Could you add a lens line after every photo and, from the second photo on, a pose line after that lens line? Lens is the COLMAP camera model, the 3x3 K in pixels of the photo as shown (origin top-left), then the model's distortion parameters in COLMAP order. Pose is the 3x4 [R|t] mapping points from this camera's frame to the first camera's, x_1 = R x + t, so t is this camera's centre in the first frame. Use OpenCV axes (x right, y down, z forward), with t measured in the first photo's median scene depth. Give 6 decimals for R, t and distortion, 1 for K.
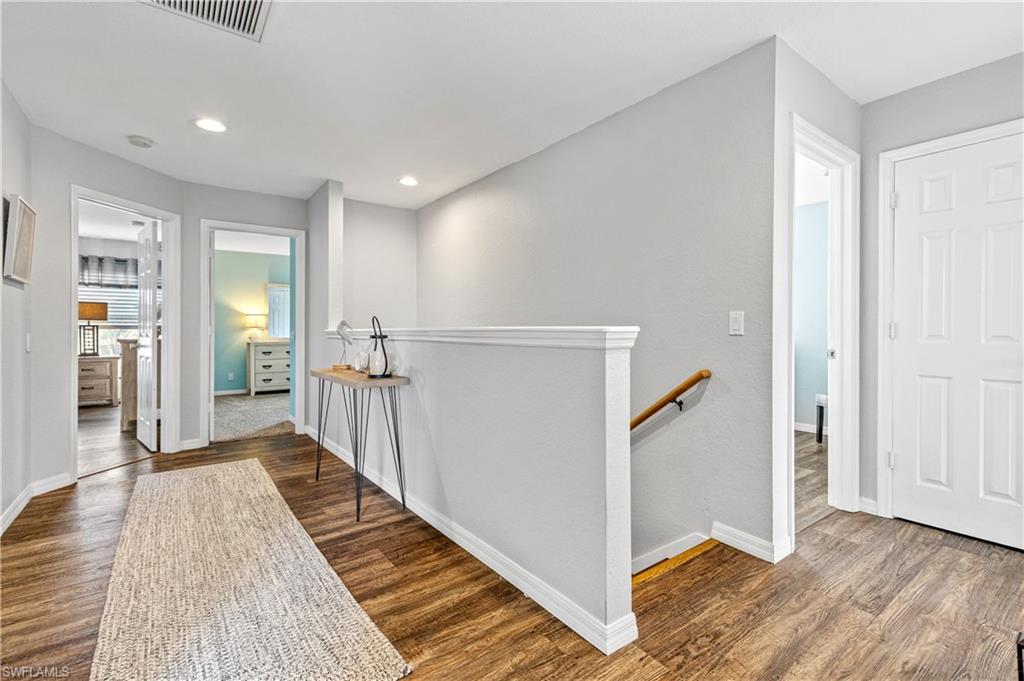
lens RADIAL K [[460.9, 0, 512.2], [0, 460.9, 335.0], [0, 0, 1]] dist [0.004821, -0.001337]
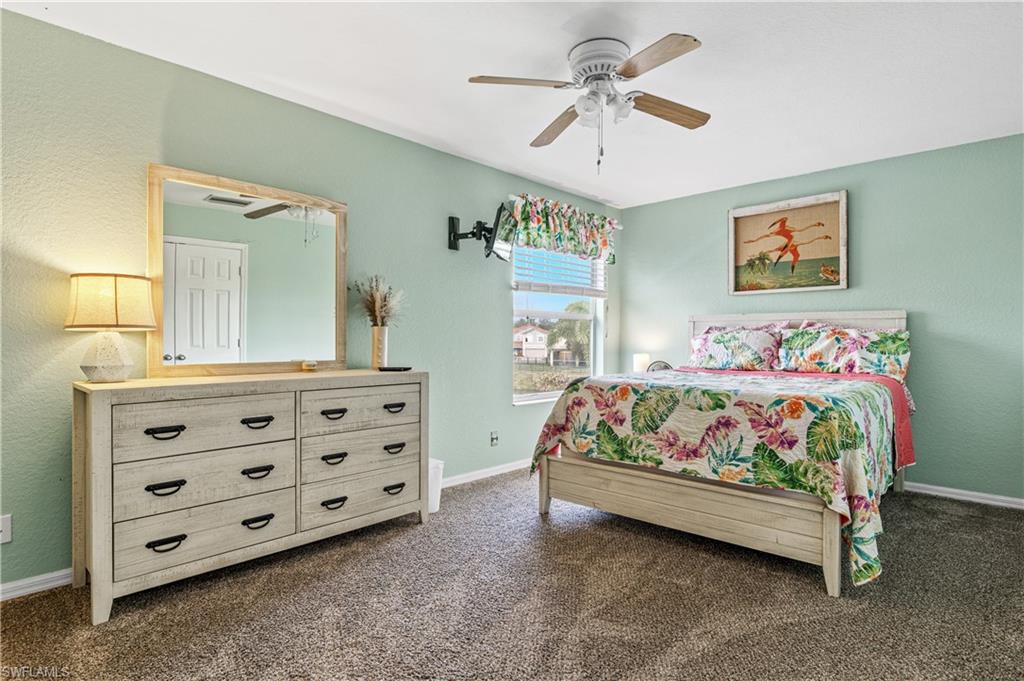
lens RADIAL K [[536.1, 0, 512.2], [0, 536.1, 343.5], [0, 0, 1]] dist [-0.001526, -0.000175]
pose [[0.987117, -0.002272, 0.159981, -0.394251], [0.002493, 0.999996, -0.001179, -0.006461], [-0.159978, 0.001563, 0.987119, 0.689028]]
